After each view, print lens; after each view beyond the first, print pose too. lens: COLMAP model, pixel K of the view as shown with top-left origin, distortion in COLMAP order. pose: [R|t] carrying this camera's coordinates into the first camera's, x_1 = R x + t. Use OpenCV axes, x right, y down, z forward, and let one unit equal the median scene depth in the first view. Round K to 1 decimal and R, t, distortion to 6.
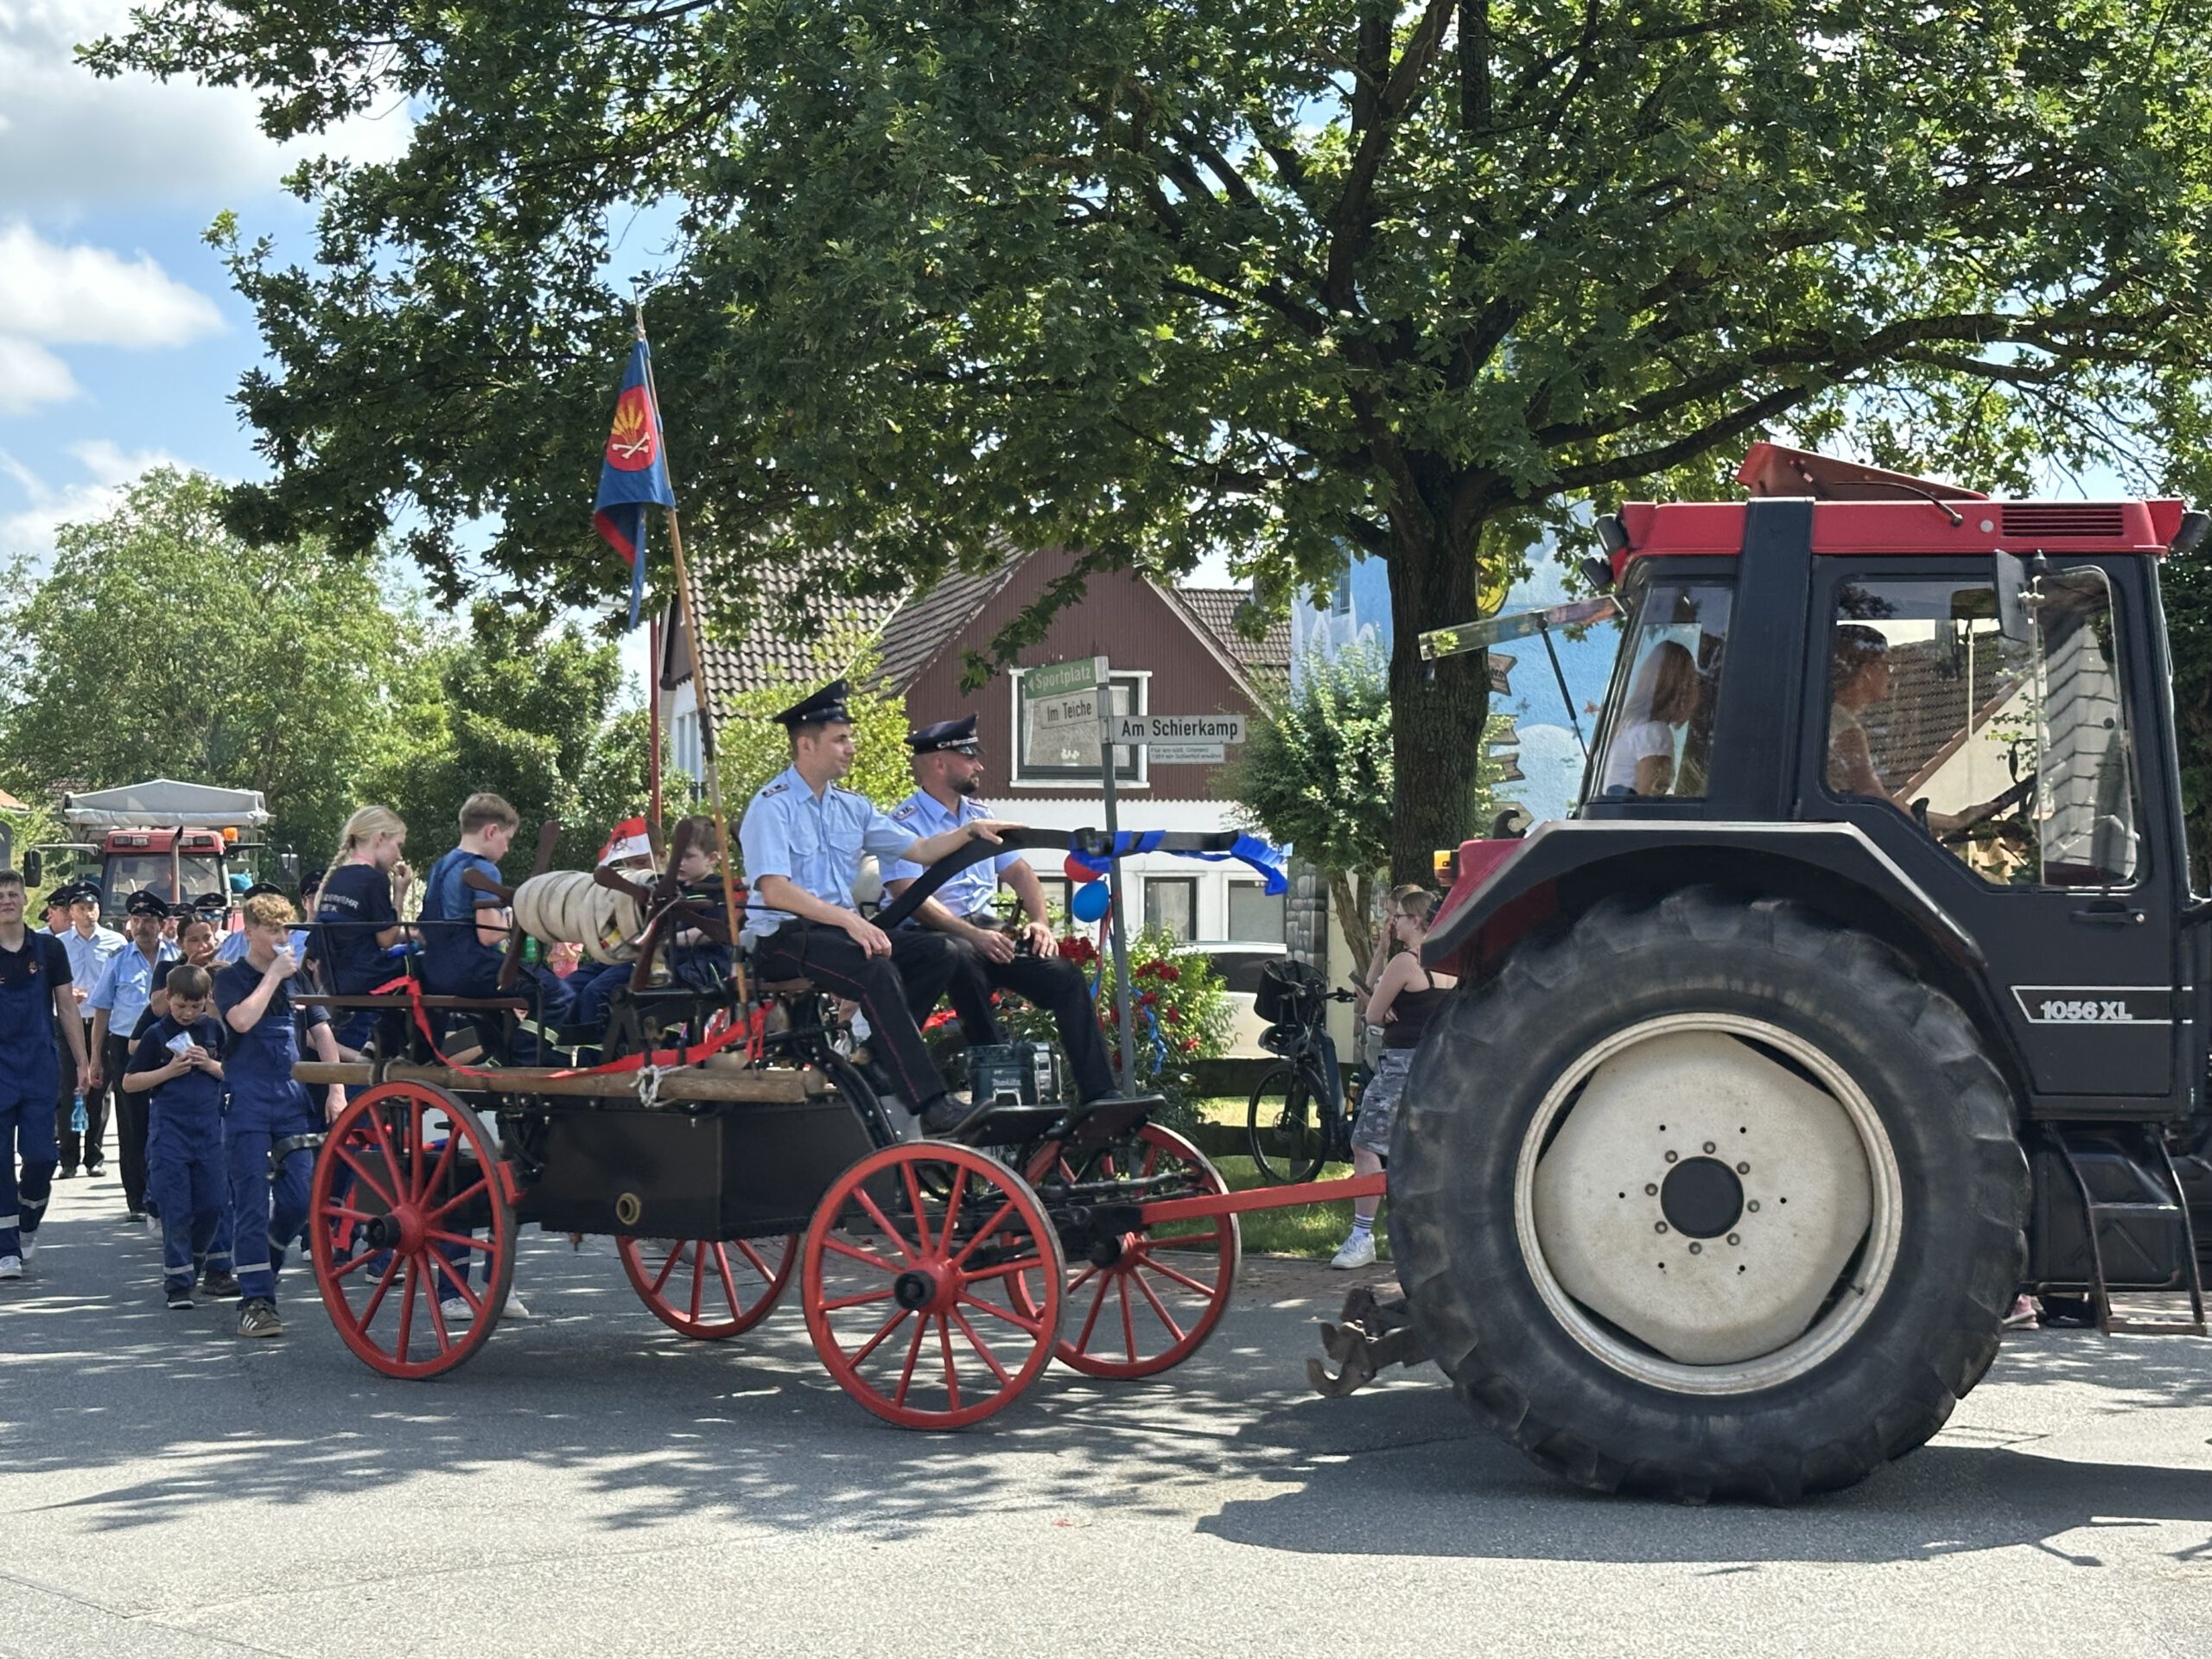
lens RADIAL K [[3517.5, 0, 1099.2], [0, 3517.5, 799.2], [0, 0, 1]] dist [0.102203, 0.071899]
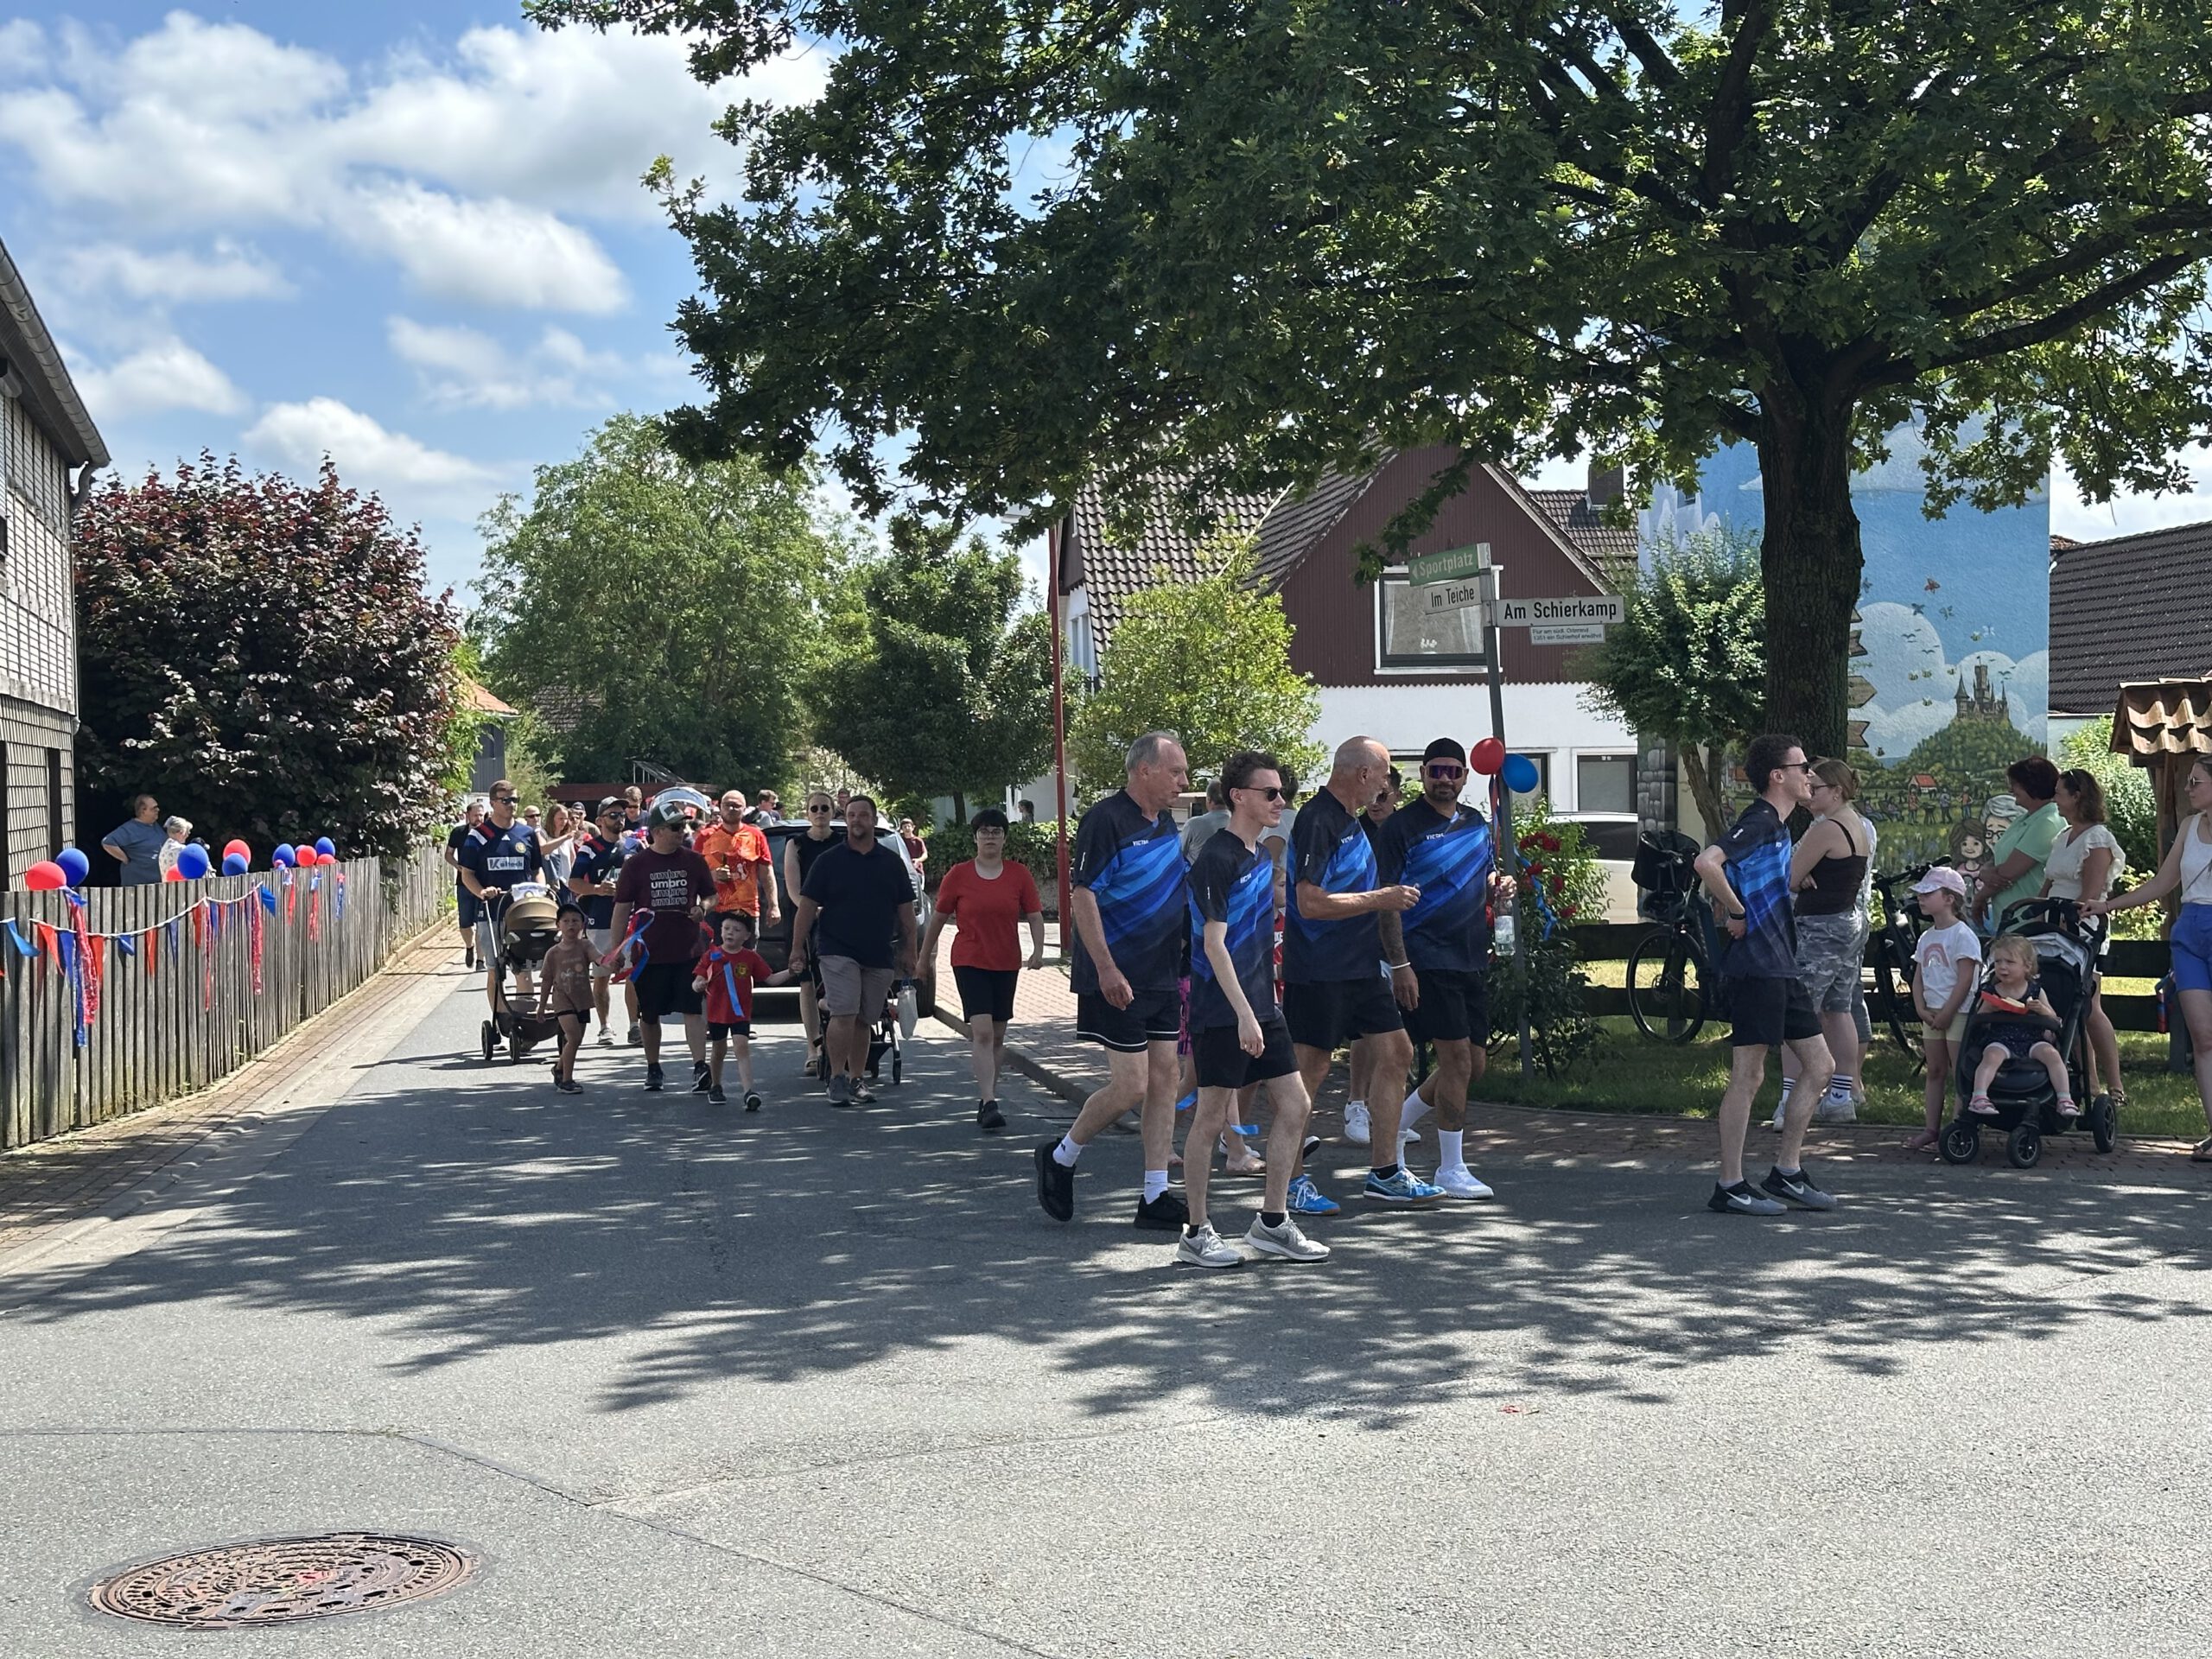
lens RADIAL K [[3116.2, 0, 1053.8], [0, 3116.2, 818.2], [0, 0, 1]] dist [0.136258, 0.043795]
pose [[0.992072, -0.016340, -0.124601, -0.009734], [0.021446, 0.998979, 0.039750, 0.001138], [0.123824, -0.042108, 0.991410, 0.048822]]
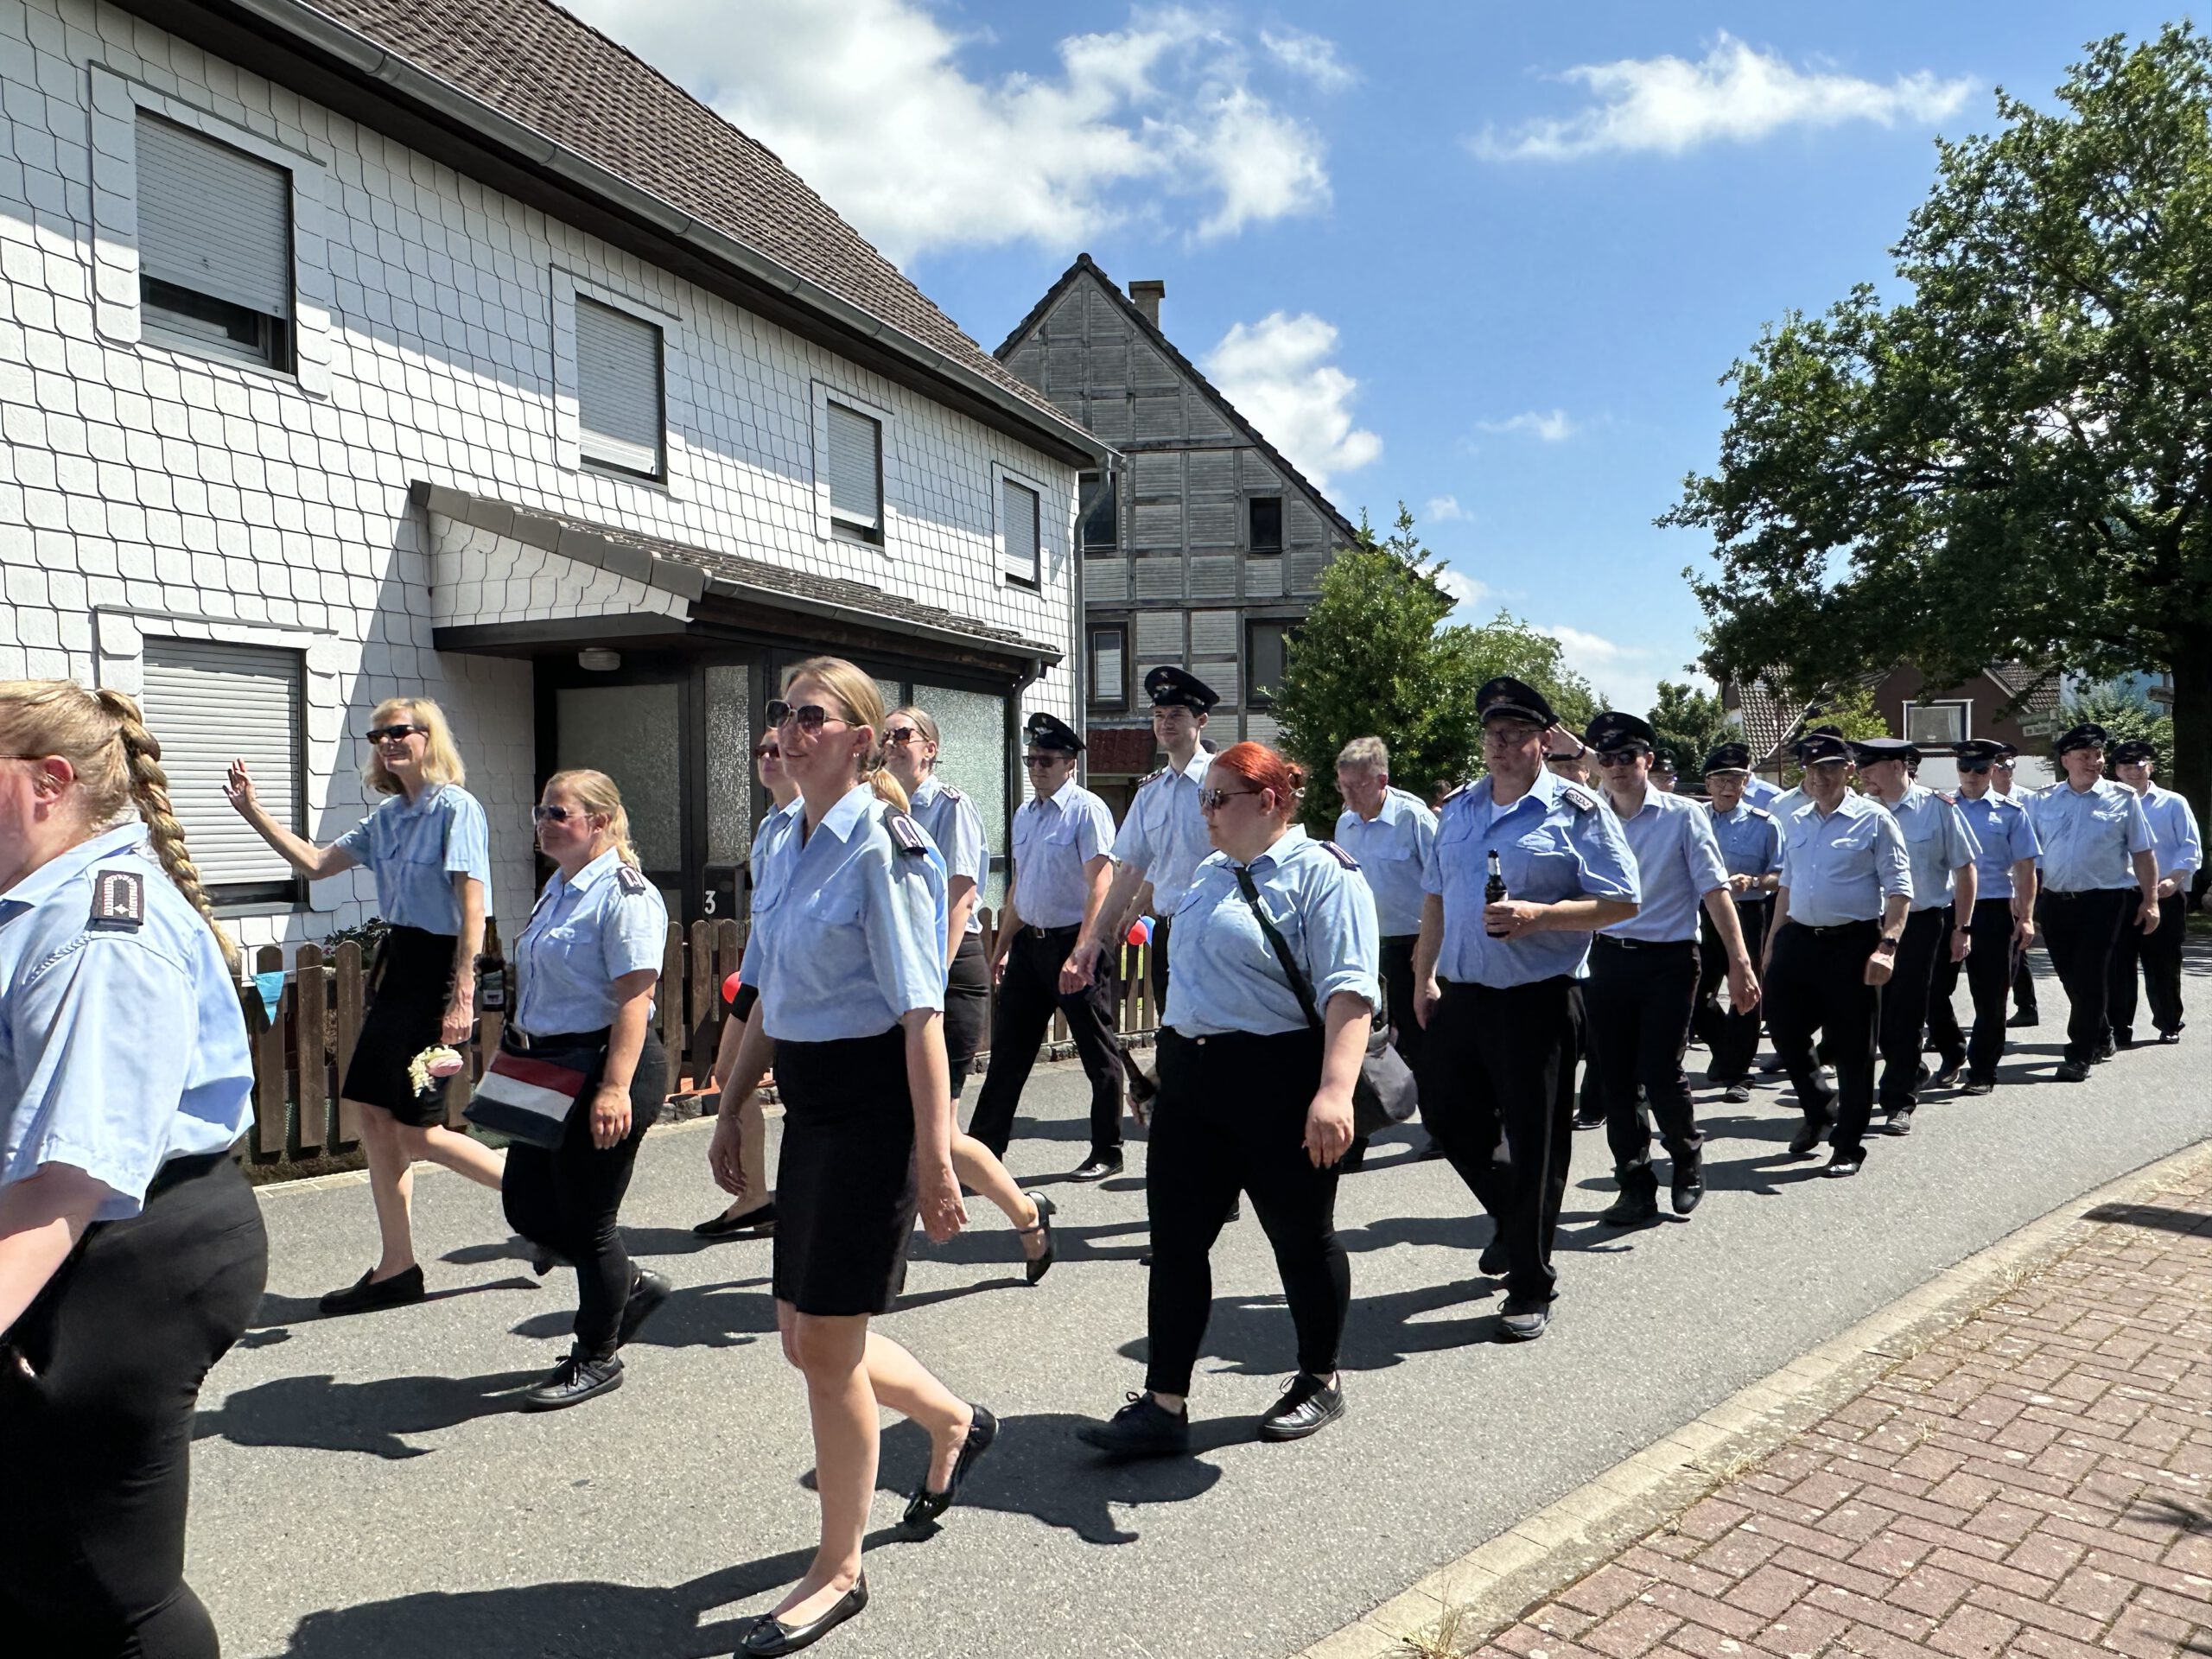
lens RADIAL K [[1520.1, 0, 1106.0], [0, 1520.1, 829.5], [0, 0, 1]] dist [-0.000109, 0.000053]
pose [[0.890625, -0.003006, -0.454729, -0.099008], [0.022913, 0.999005, 0.038275, -0.008467], [0.454162, -0.044508, 0.889807, -0.306548]]
